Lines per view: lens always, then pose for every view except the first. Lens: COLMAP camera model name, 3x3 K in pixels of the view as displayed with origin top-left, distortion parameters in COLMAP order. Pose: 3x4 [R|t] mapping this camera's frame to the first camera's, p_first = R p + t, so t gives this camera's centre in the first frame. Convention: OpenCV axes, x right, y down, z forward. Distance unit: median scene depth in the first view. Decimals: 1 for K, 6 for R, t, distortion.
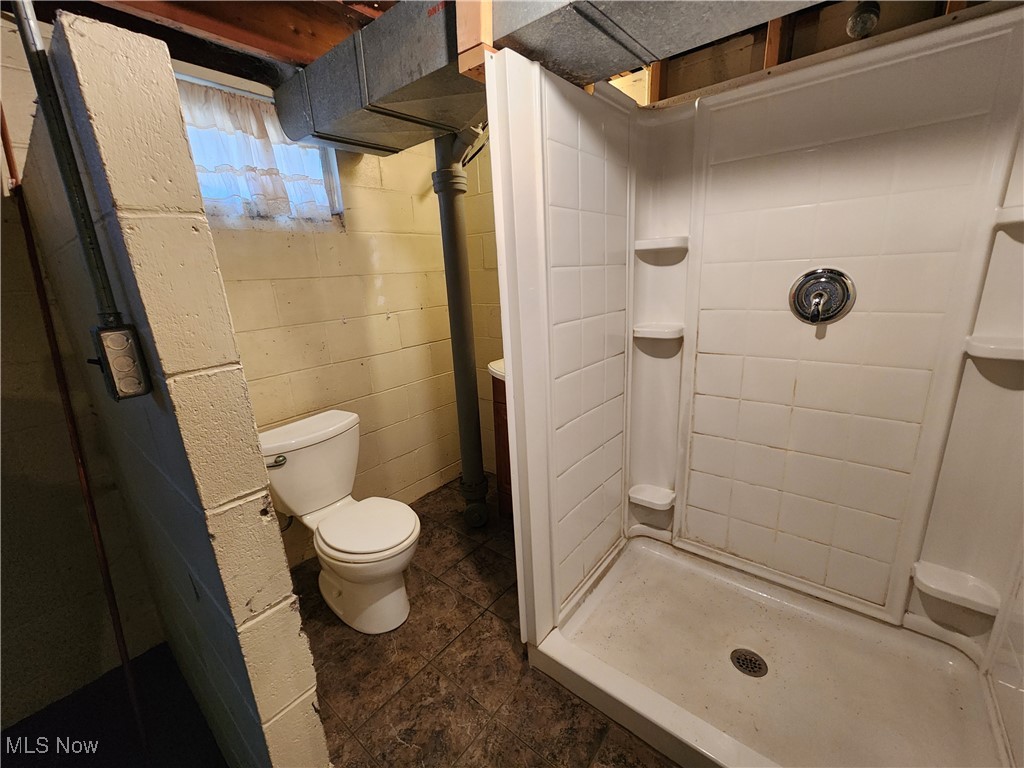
lens RADIAL K [[422.0, 0, 512.0], [0, 422.0, 384.0], [0, 0, 1]] dist [-0.002395, 0.000208]
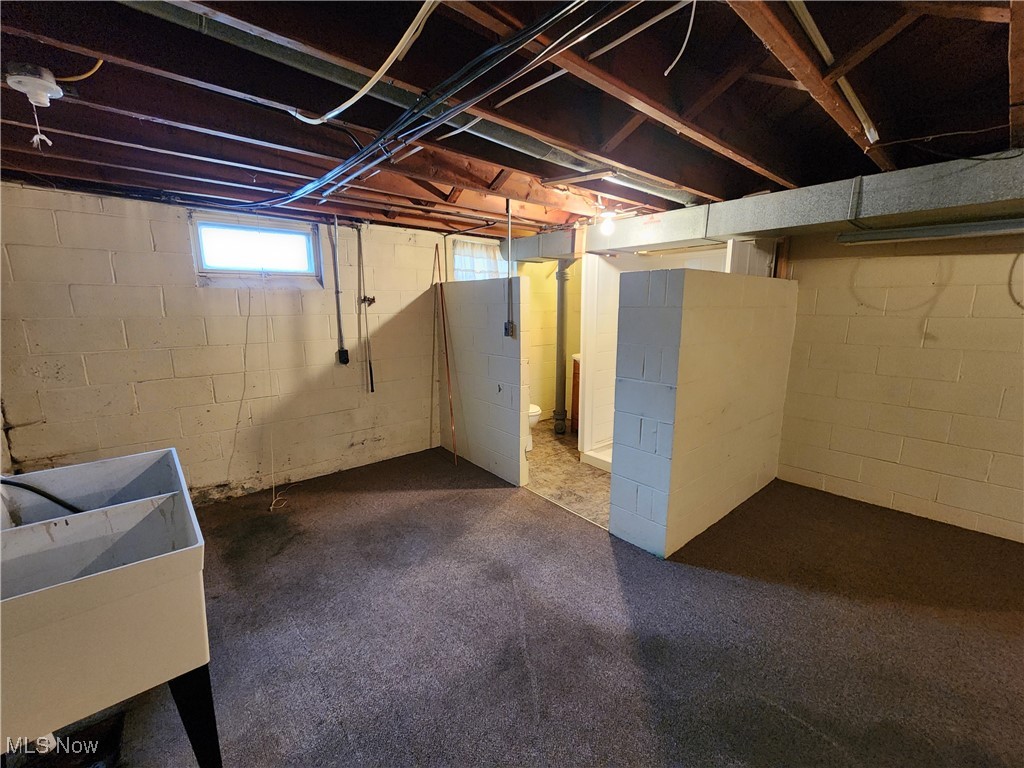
lens RADIAL K [[422.0, 0, 512.0], [0, 422.0, 384.0], [0, 0, 1]] dist [-0.002395, 0.000208]
pose [[0.981846, 0.079709, -0.172121, 0.028184], [-0.093826, 0.992722, -0.075496, 0.338404], [0.164851, 0.090275, 0.982178, -1.341612]]
